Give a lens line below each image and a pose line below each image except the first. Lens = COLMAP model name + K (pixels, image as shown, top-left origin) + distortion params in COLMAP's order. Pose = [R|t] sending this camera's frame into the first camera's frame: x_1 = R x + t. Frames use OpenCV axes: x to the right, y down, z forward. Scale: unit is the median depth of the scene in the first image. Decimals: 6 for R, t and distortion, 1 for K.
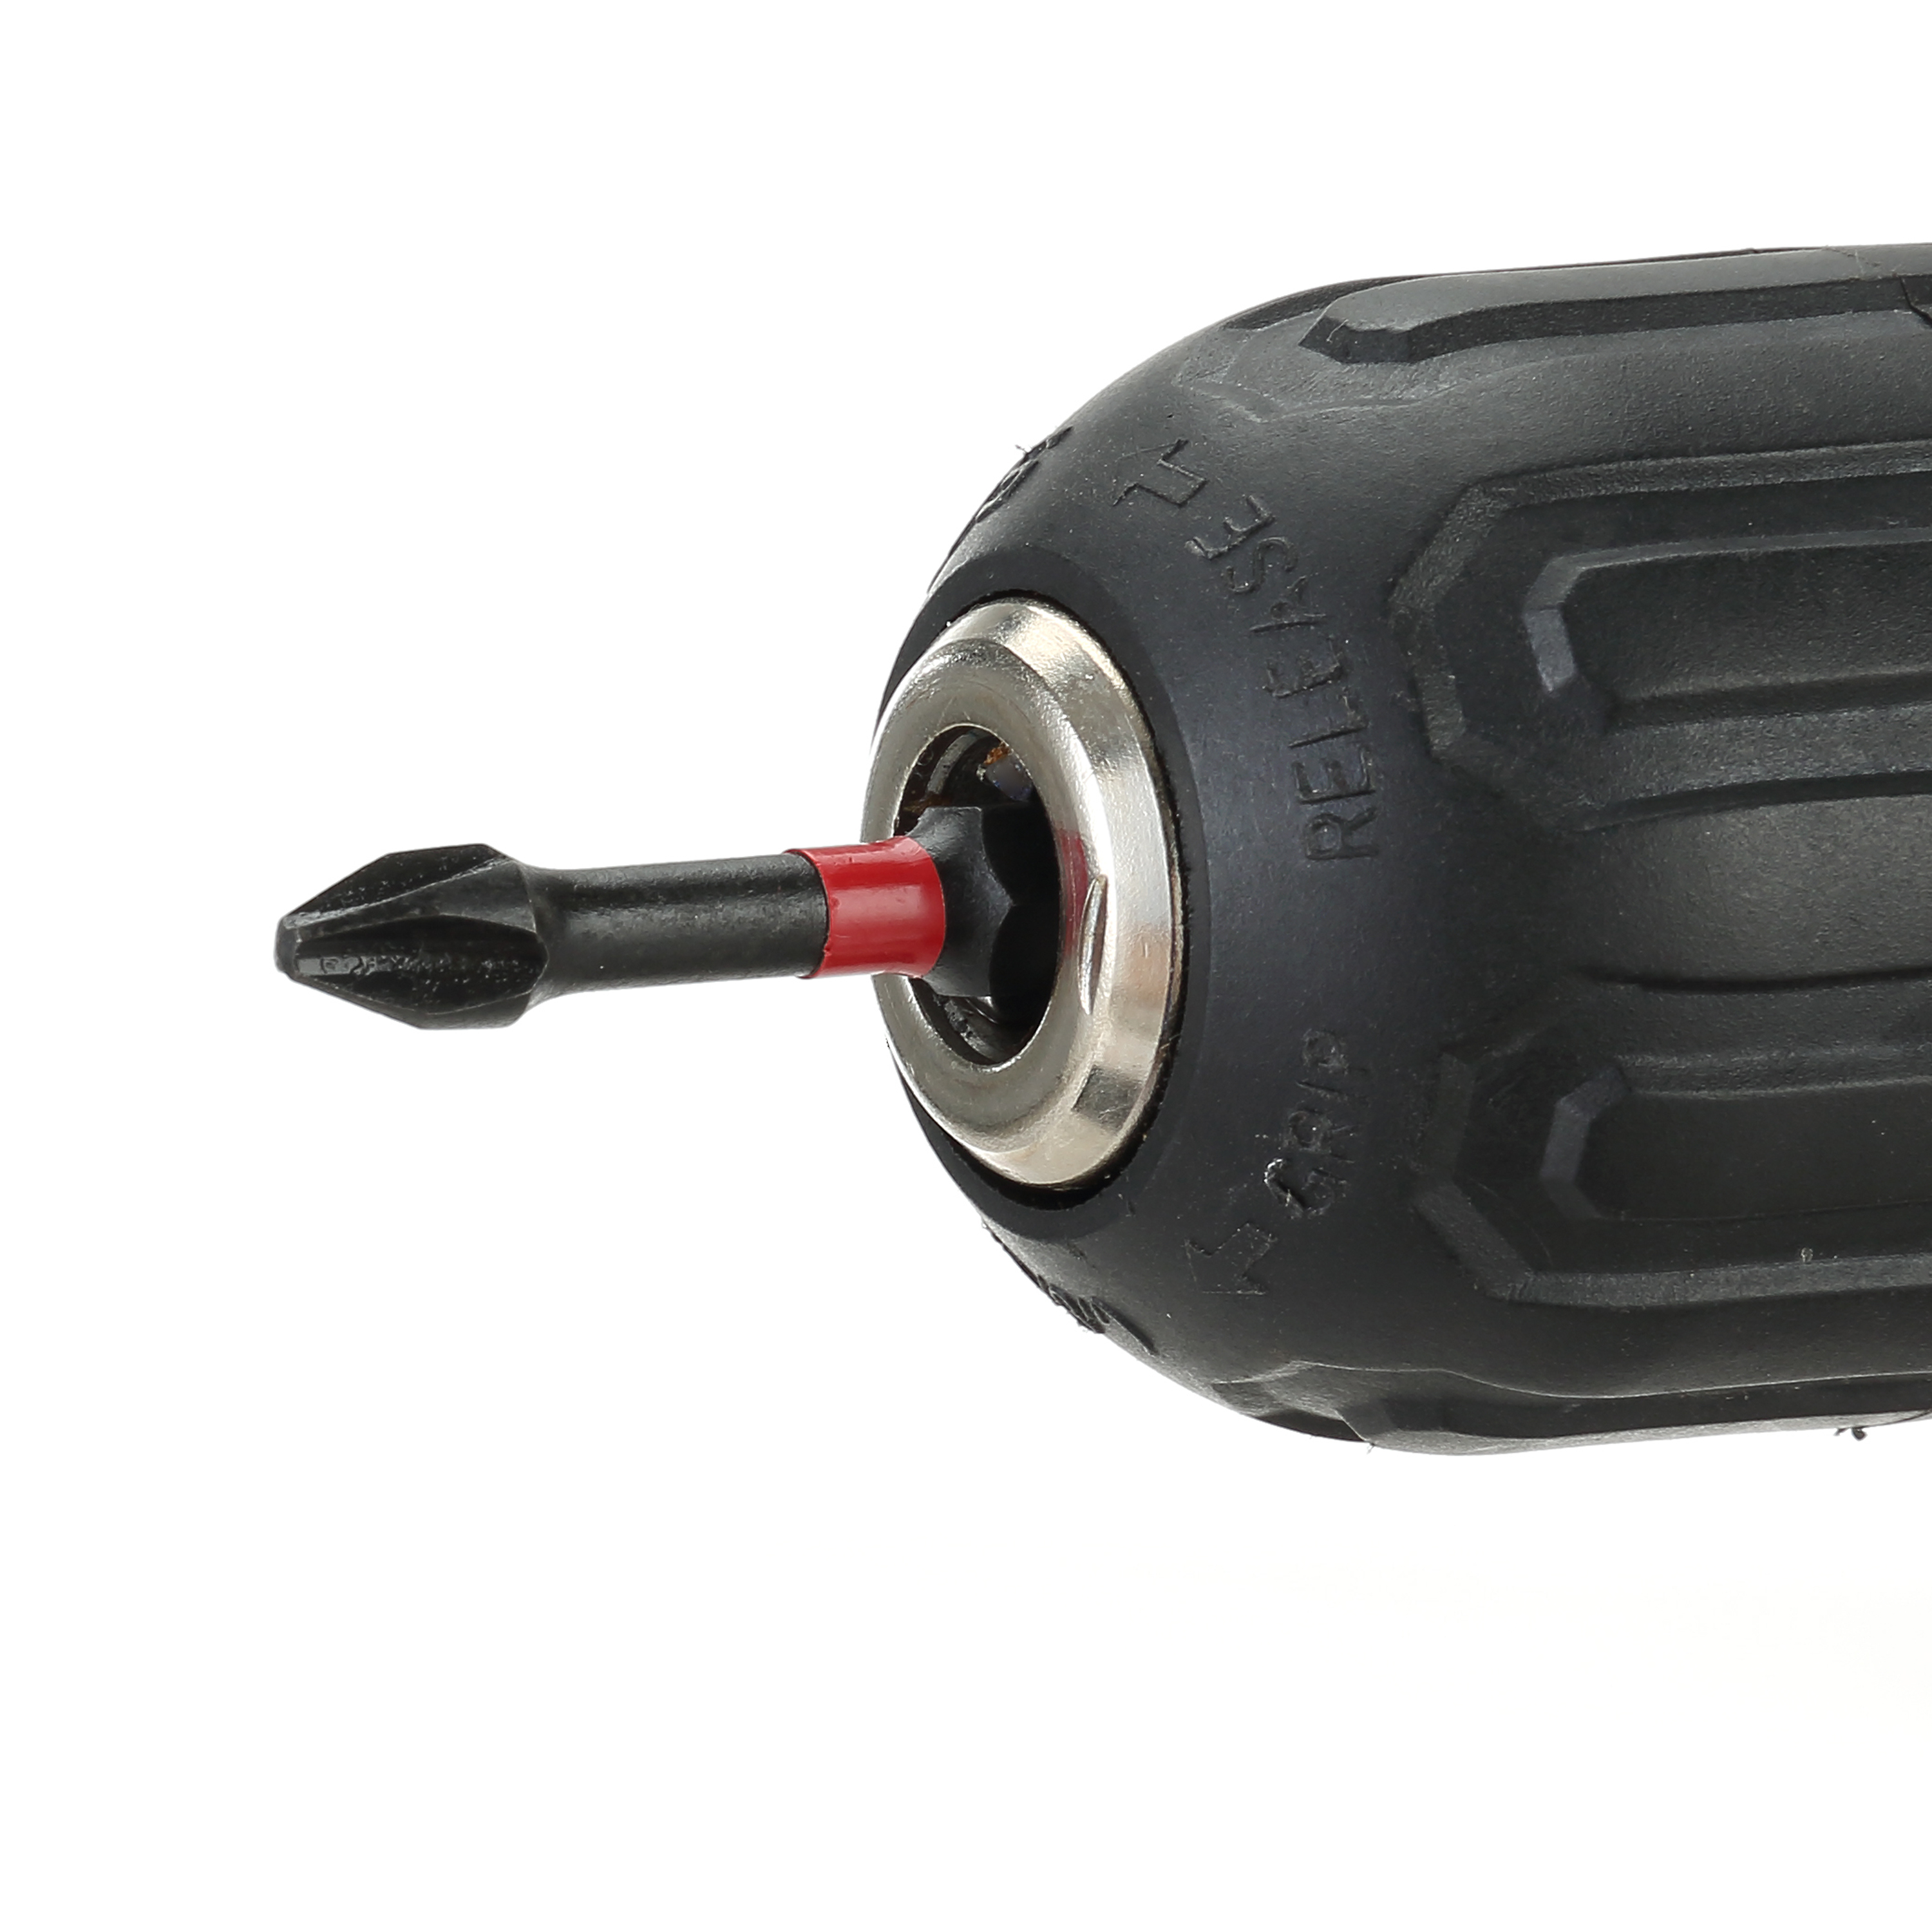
lens RADIAL K [[6086.9, 0, 966.0], [0, 6086.9, 966.0], [0, 0, 1]] dist [1.146605, -0.255592]
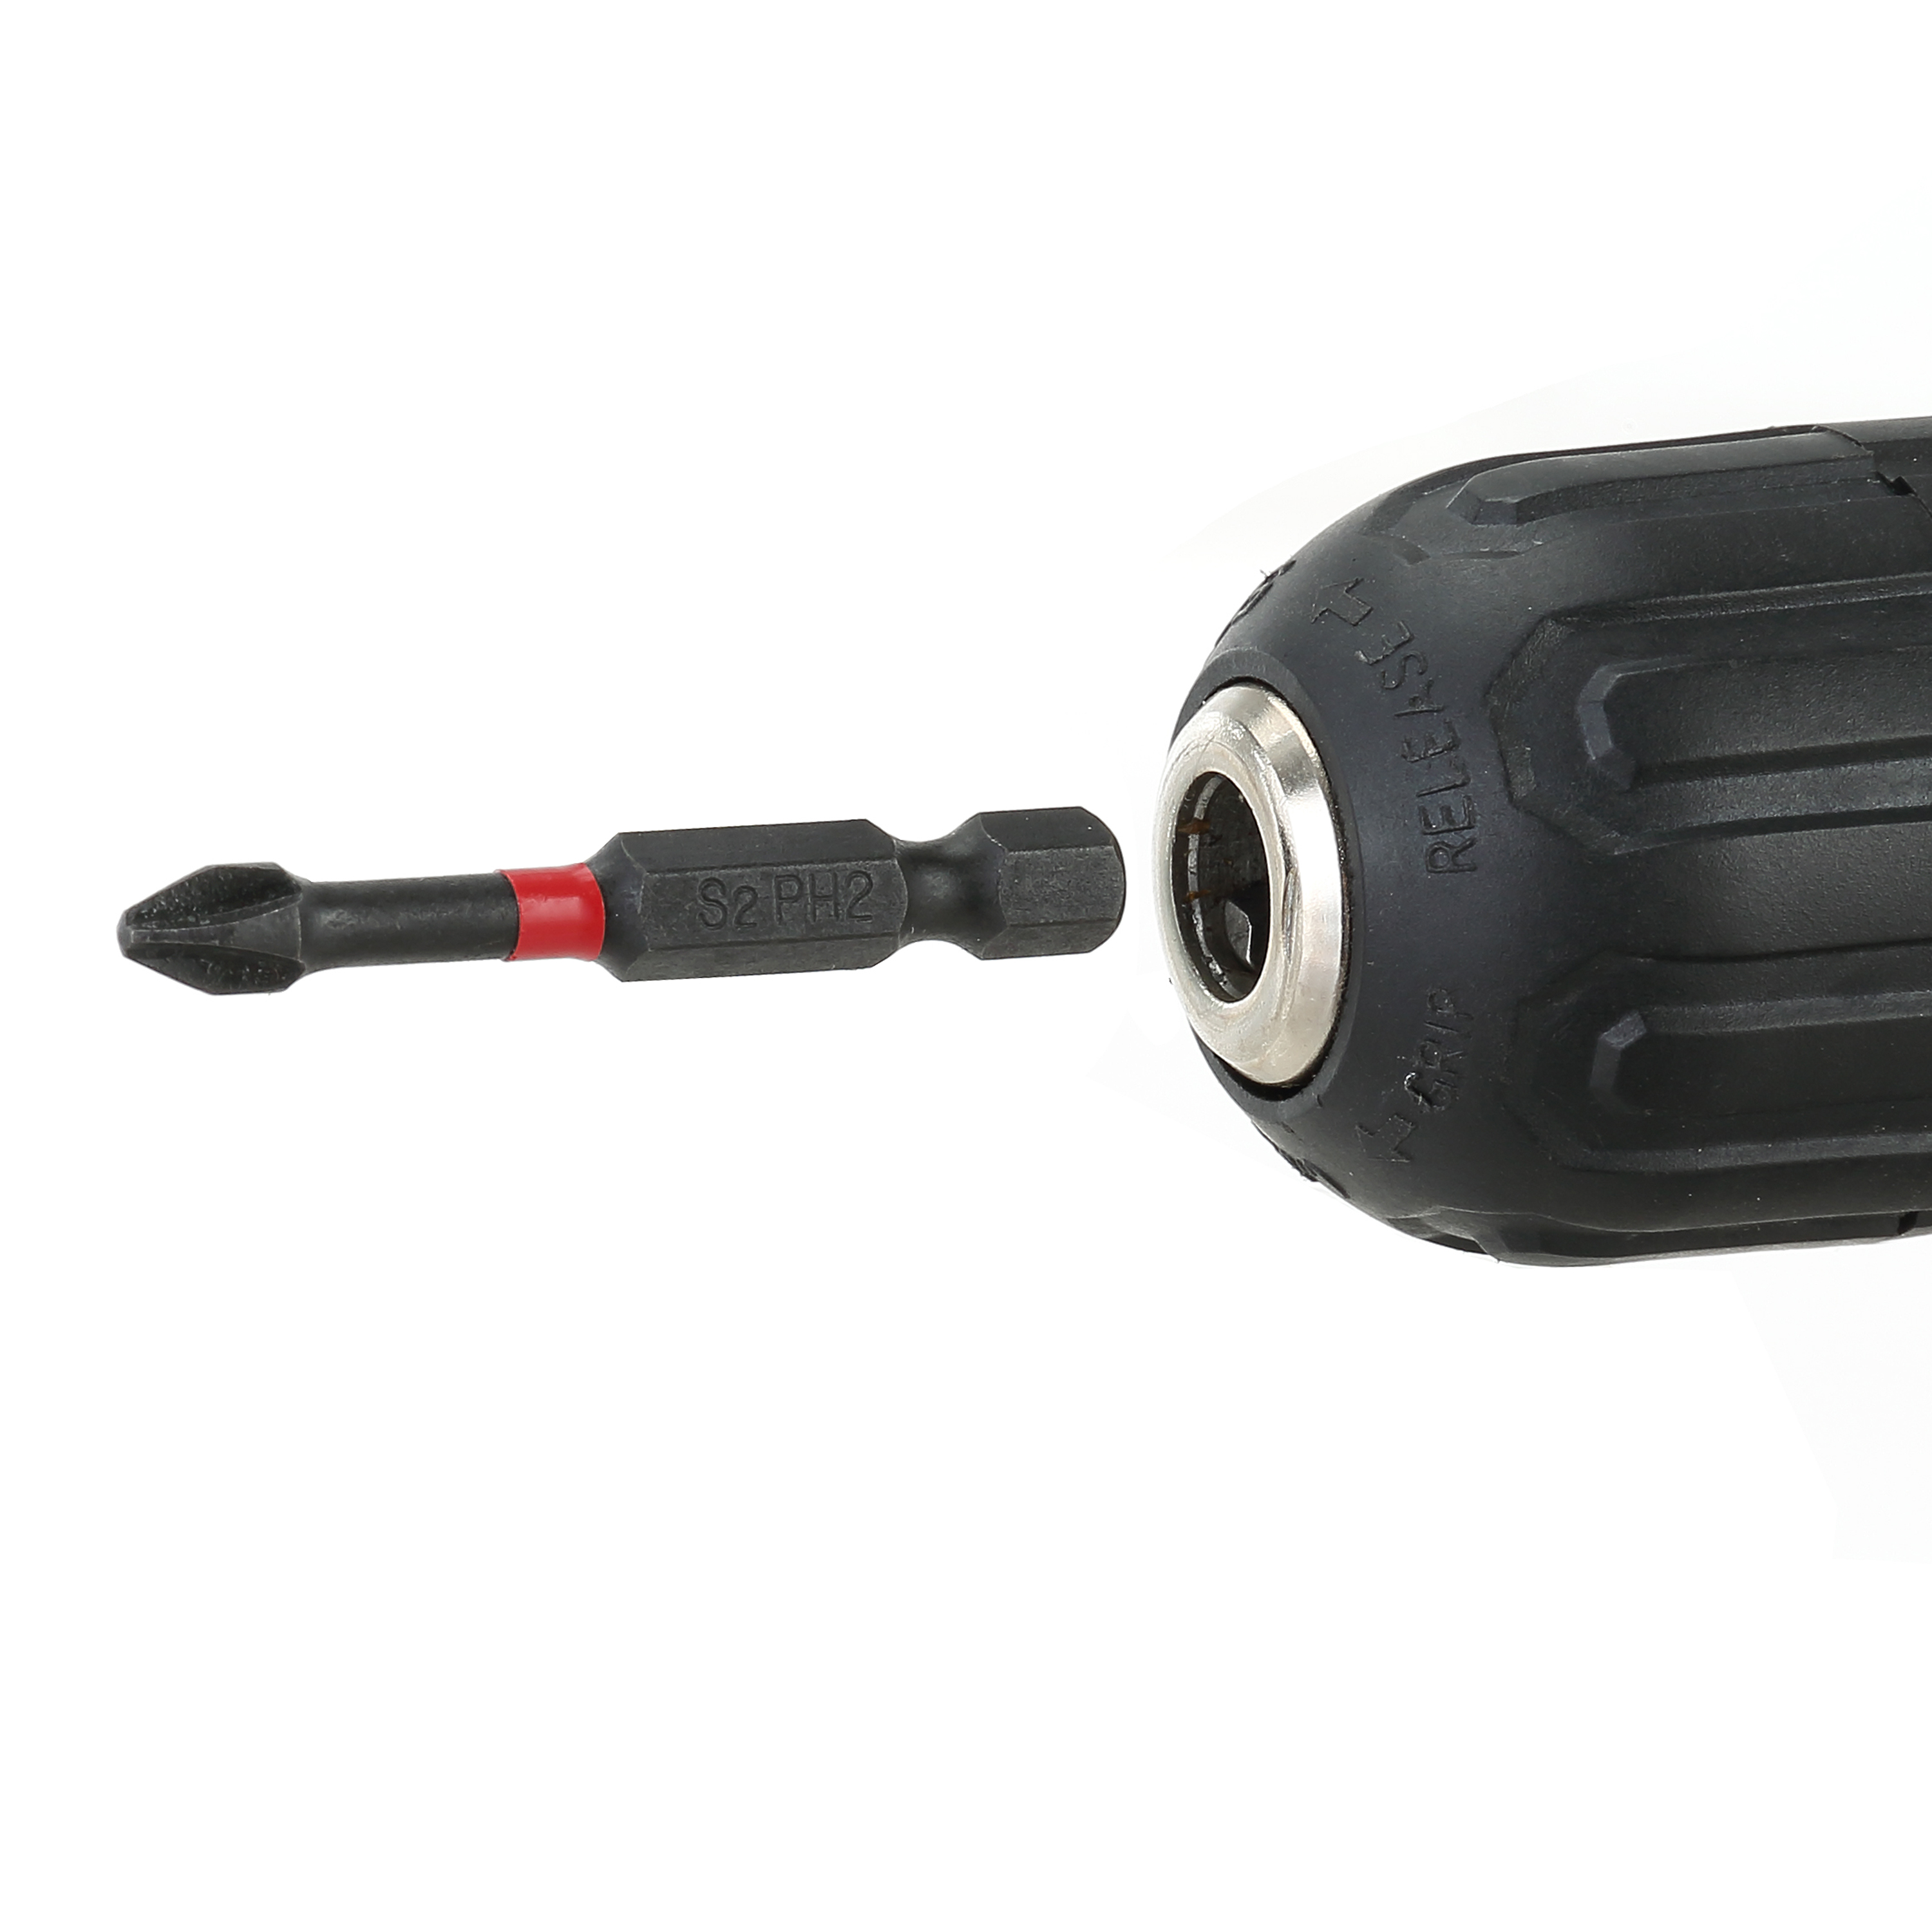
lens RADIAL K [[6086.9, 0, 966.0], [0, 6086.9, 966.0], [0, 0, 1]] dist [1.146605, -0.255592]
pose [[0.991056, 0.004799, -0.133357, 0.140838], [0.002673, 0.998439, 0.055793, -0.076823], [0.133417, -0.055650, 0.989496, -0.476680]]
